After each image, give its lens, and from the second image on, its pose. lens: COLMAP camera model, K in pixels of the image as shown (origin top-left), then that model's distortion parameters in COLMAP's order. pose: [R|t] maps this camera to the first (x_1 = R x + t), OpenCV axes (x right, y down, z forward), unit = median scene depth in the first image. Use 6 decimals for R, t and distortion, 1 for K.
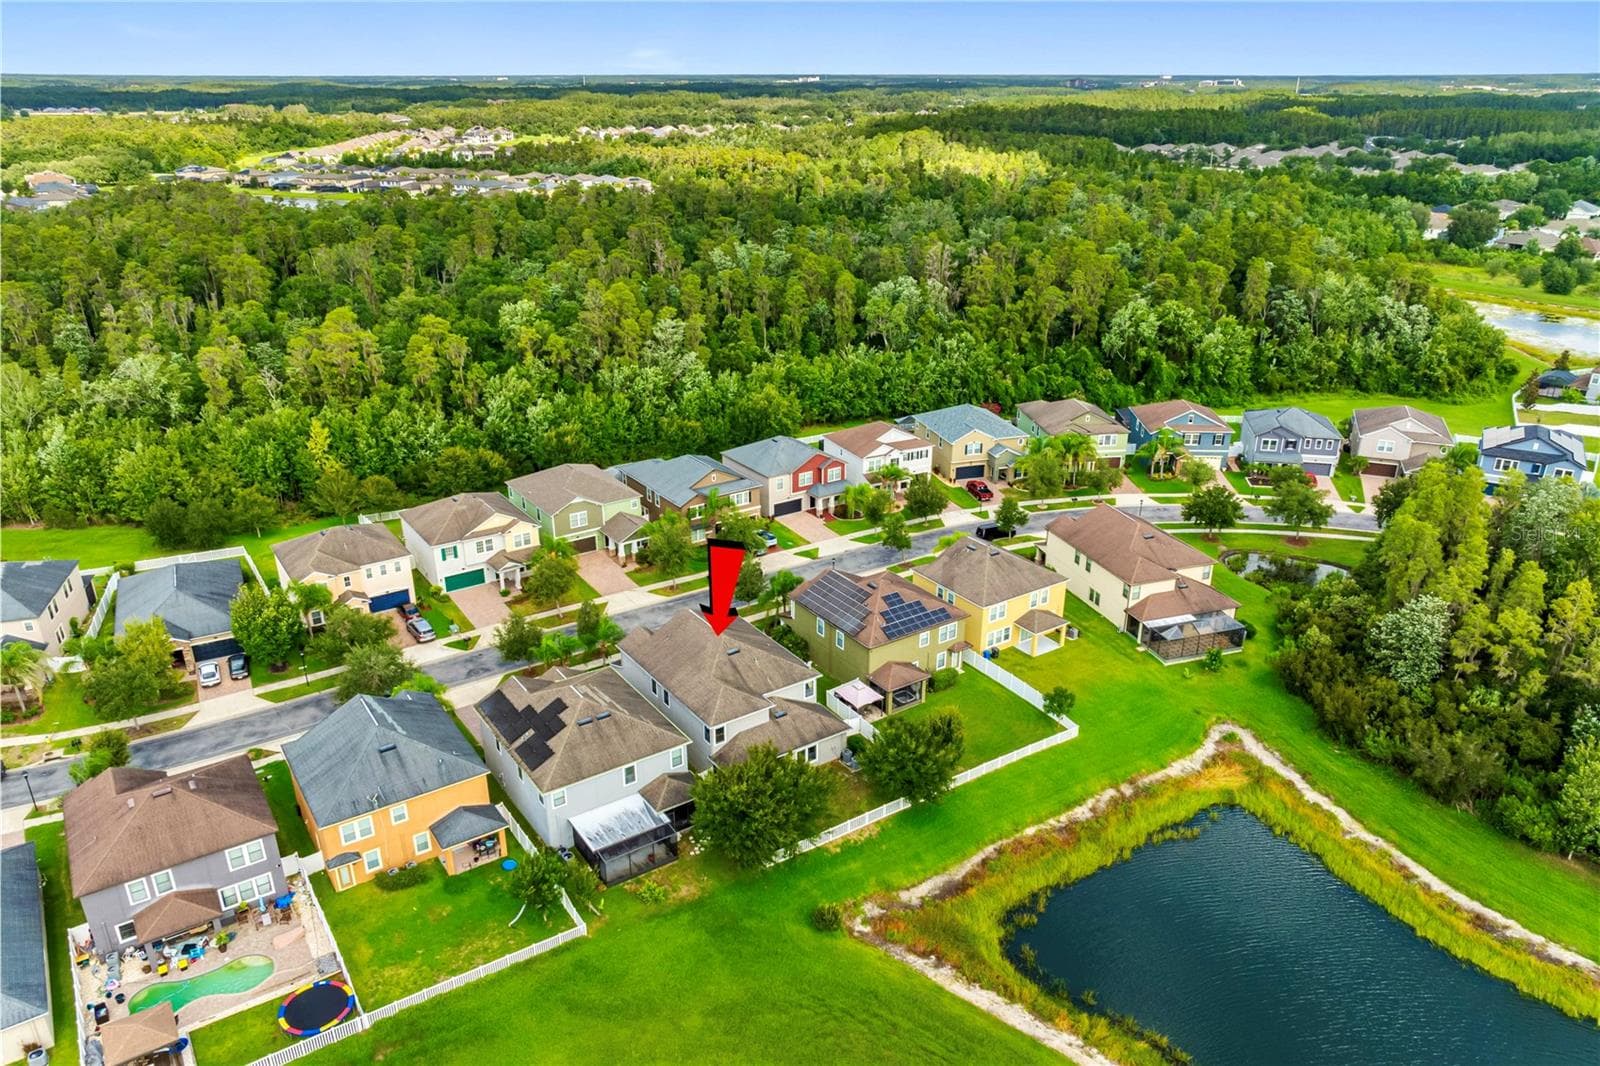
lens RADIAL K [[1105.0, 0, 800.0], [0, 1105.0, 533.0], [0, 0, 1]] dist [-0.004661, -0.003684]
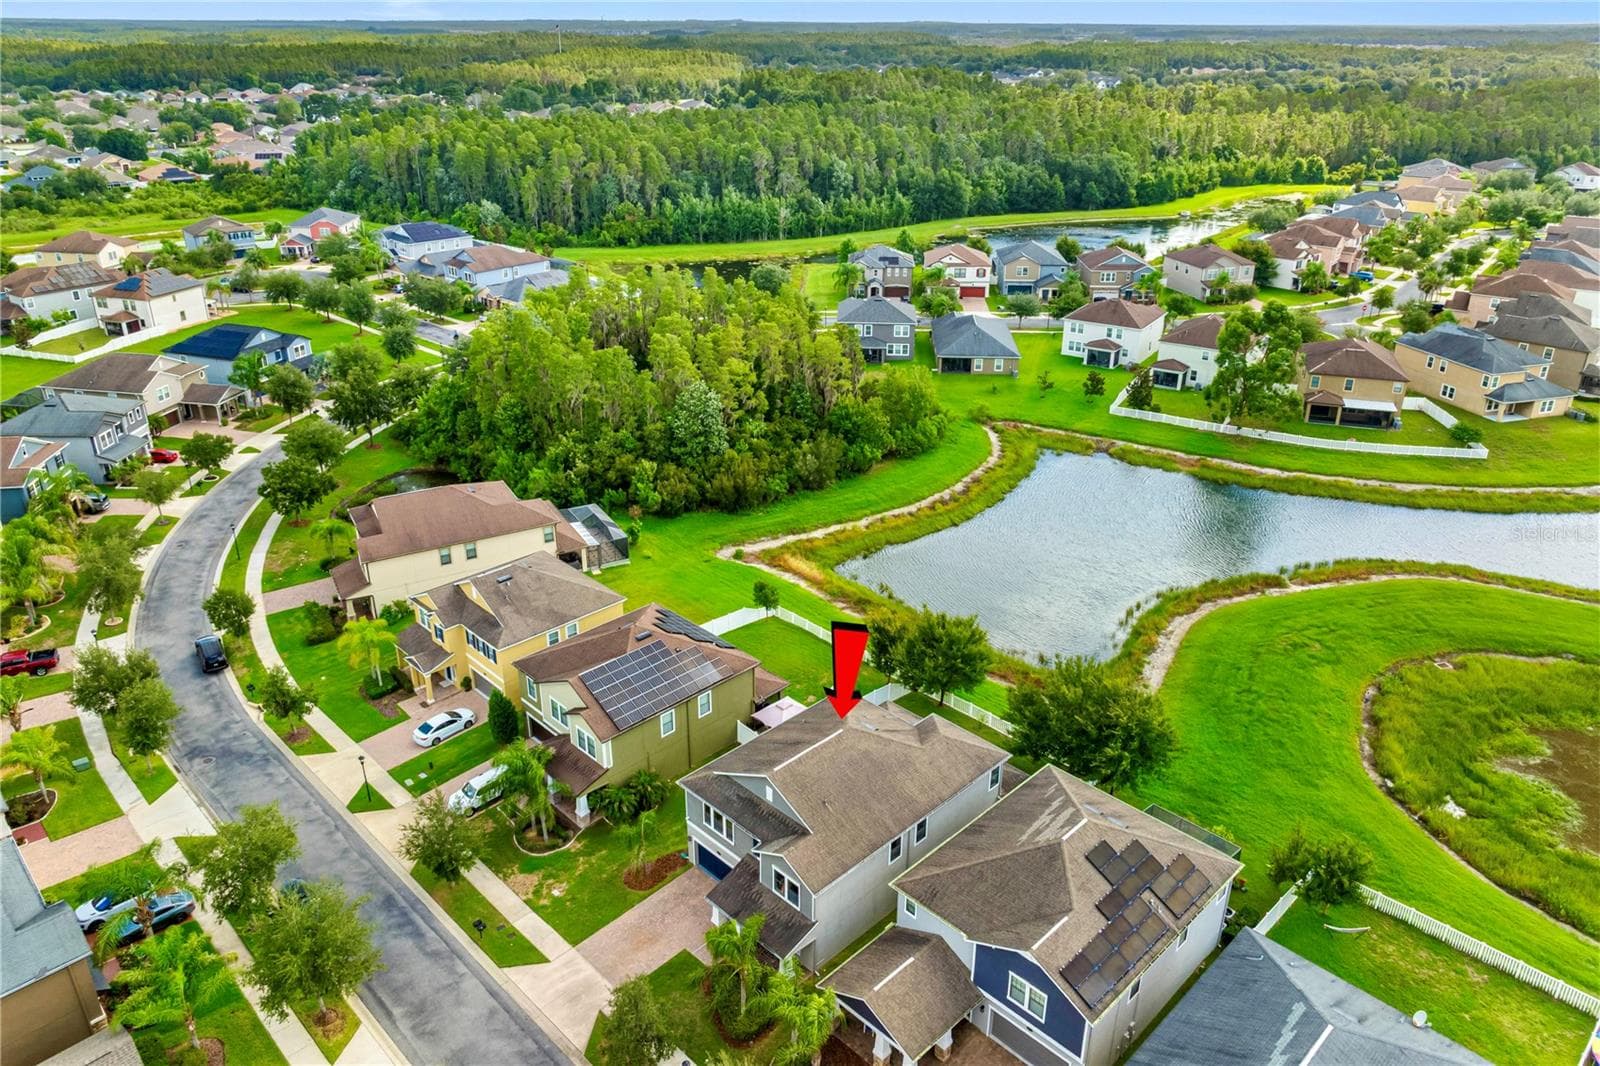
lens RADIAL K [[1105.0, 0, 800.0], [0, 1105.0, 533.0], [0, 0, 1]] dist [-0.004661, -0.003684]
pose [[-0.174895, -0.416960, 0.891939, -0.632656], [0.376174, 0.808879, 0.451893, -0.328129], [-0.909893, 0.414558, 0.015381, 0.984804]]
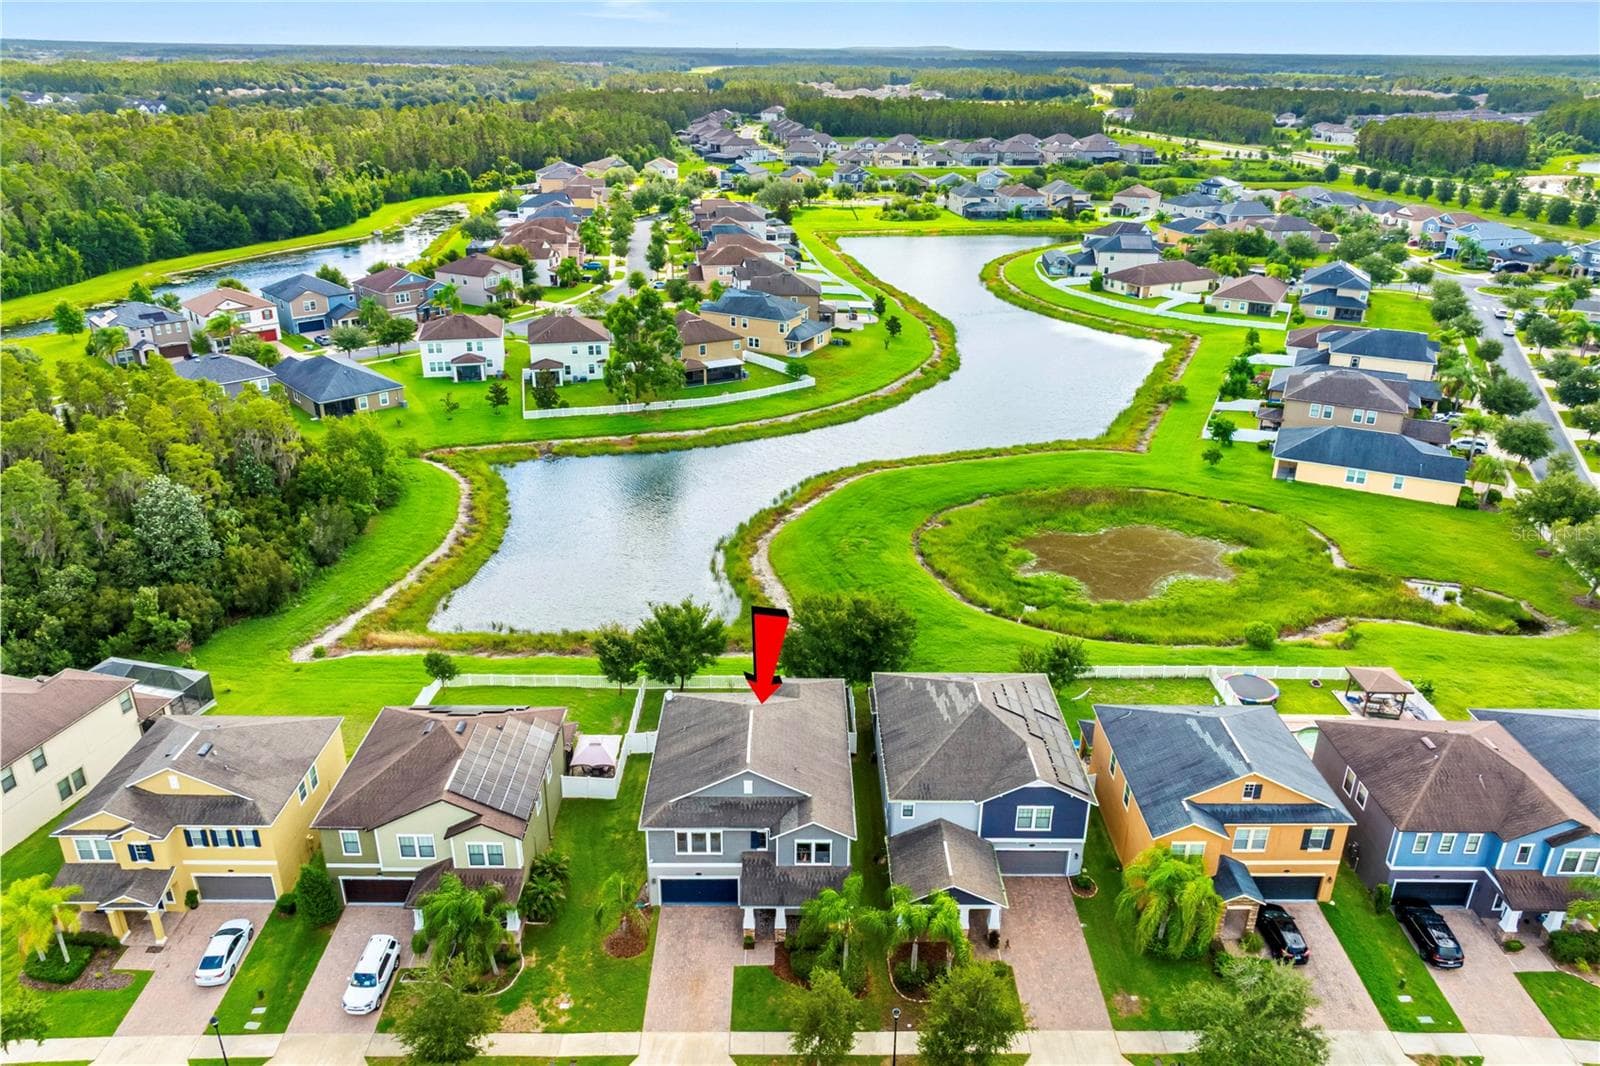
lens RADIAL K [[1083.3, 0, 800.2], [0, 1083.3, 579.4], [0, 0, 1]] dist [-0.003281, -0.001374]
pose [[-0.828962, -0.256094, 0.497230, -0.434403], [0.204056, 0.689256, 0.695189, -0.456073], [-0.520752, 0.677748, -0.519110, 1.315356]]
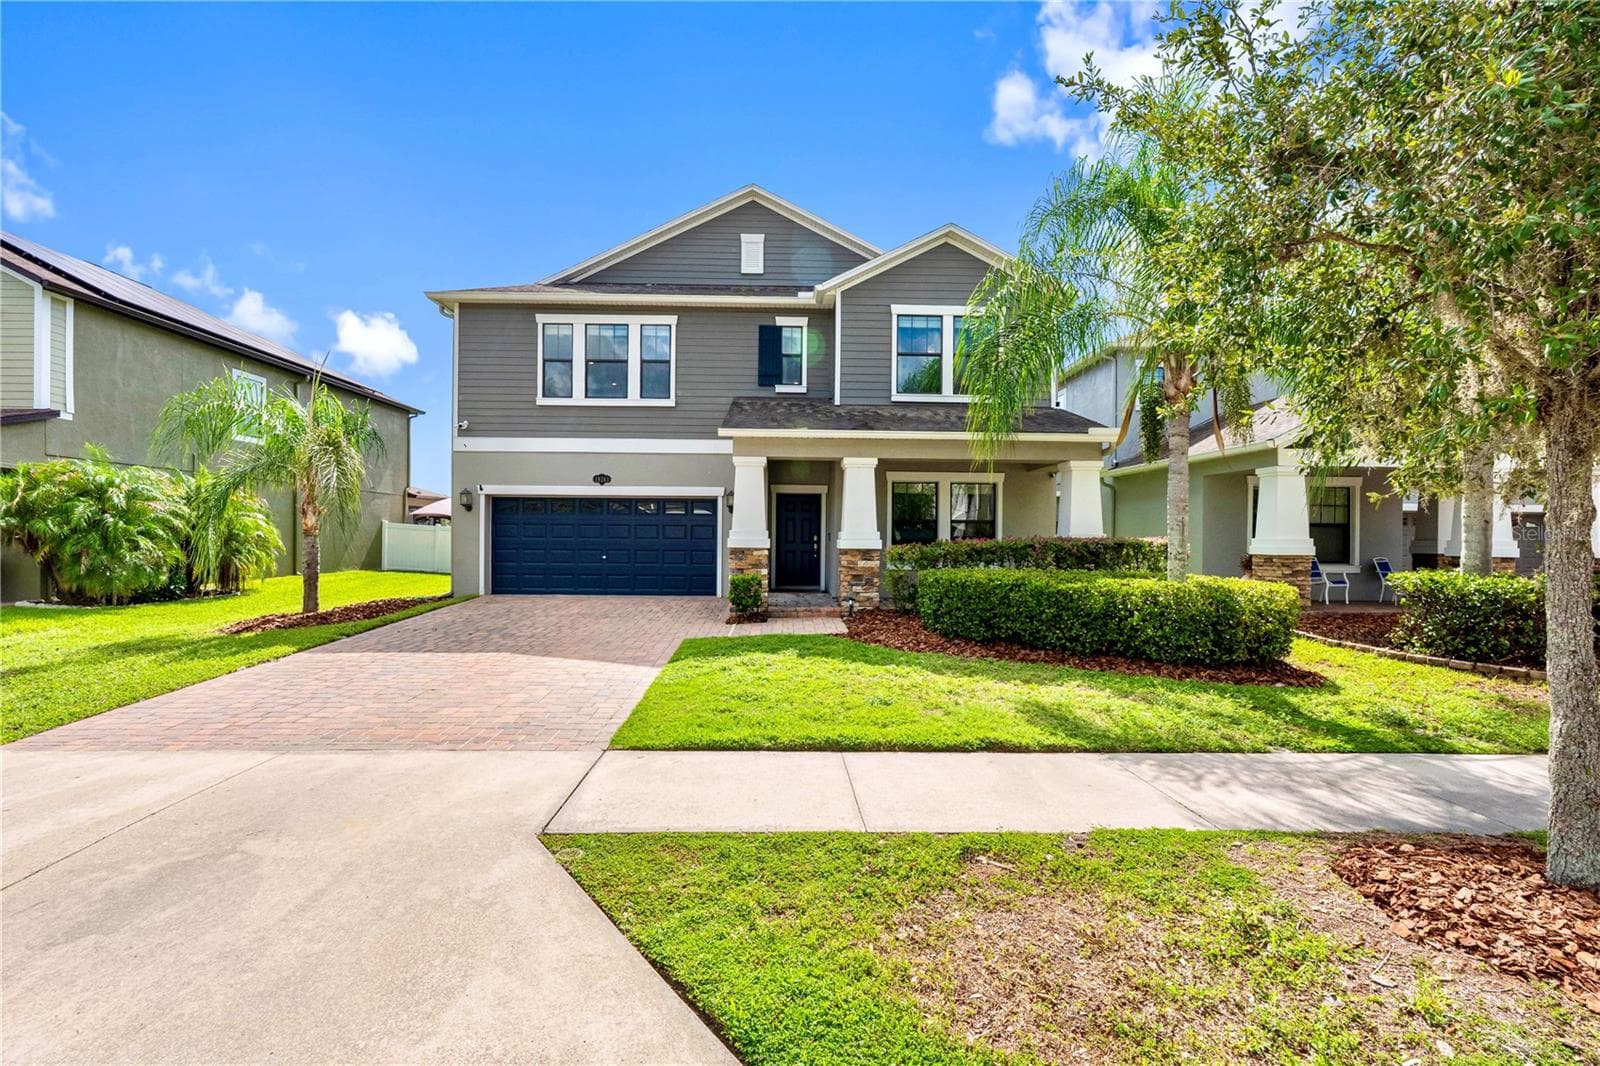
lens RADIAL K [[706.1, 0, 793.4], [0, 706.1, 543.5], [0, 0, 1]] dist [-0.000749, 0.000030]
pose [[-0.836021, -0.011674, 0.548574, -0.208736], [0.201969, 0.923033, 0.327442, 0.100865], [-0.510174, 0.384543, -0.769317, 1.221654]]
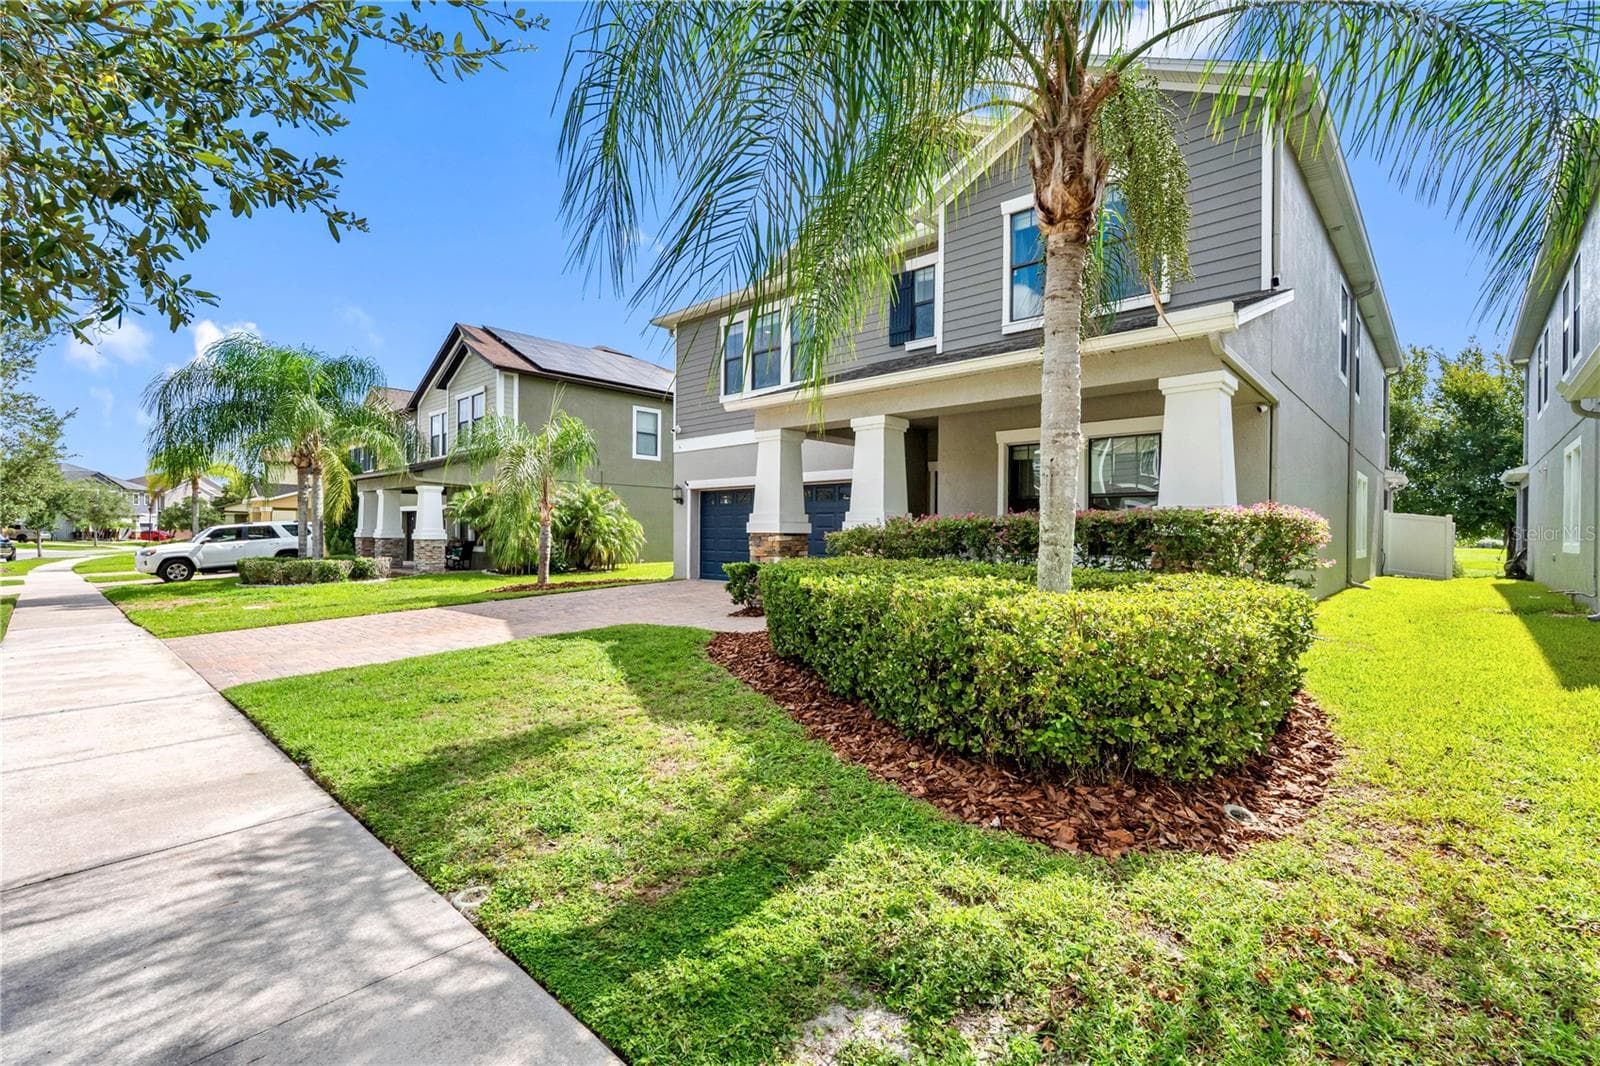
lens RADIAL K [[716.9, 0, 797.4], [0, 716.9, 537.4], [0, 0, 1]] dist [-0.001937, 0.000394]
pose [[-0.221629, -0.003675, 0.975124, -0.243433], [0.367894, 0.925779, 0.087105, 0.132262], [-0.903069, 0.378047, -0.203828, 1.151570]]
